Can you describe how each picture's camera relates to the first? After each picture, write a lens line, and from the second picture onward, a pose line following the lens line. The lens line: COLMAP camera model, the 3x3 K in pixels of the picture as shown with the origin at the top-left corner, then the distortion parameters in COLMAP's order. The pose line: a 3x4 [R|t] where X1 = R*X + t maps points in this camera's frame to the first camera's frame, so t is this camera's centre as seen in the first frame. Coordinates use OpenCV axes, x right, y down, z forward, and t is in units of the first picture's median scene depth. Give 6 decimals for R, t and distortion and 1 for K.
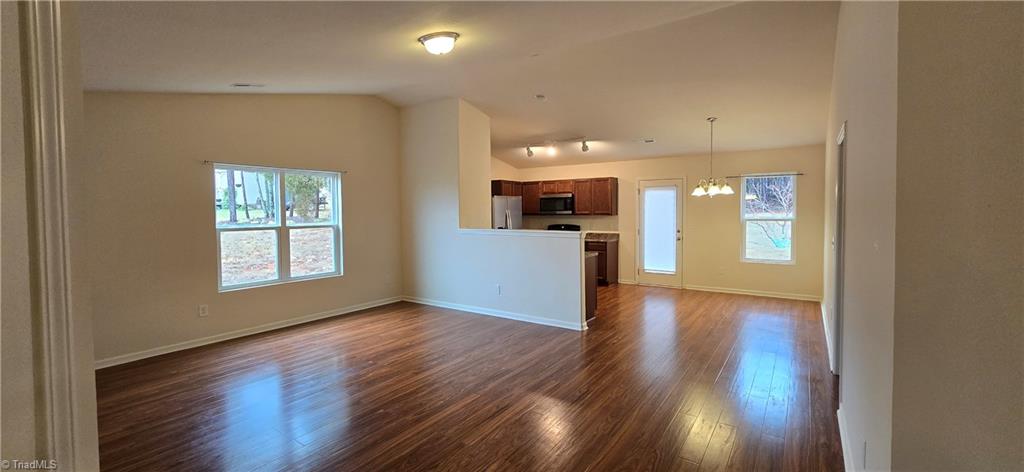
lens RADIAL K [[421.1, 0, 510.2], [0, 421.1, 225.2], [0, 0, 1]] dist [-0.001902, -0.000233]
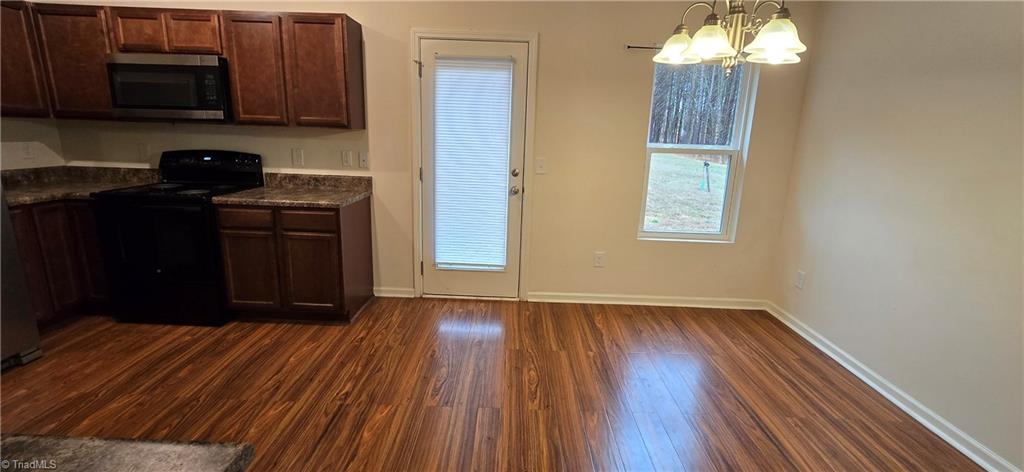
lens RADIAL K [[421.1, 0, 510.2], [0, 421.1, 225.2], [0, 0, 1]] dist [-0.001902, -0.000233]
pose [[0.832054, -0.086526, 0.547904, 0.146563], [-0.021814, 0.981891, 0.188189, -0.013024], [-0.554265, -0.168535, 0.815099, 0.597681]]
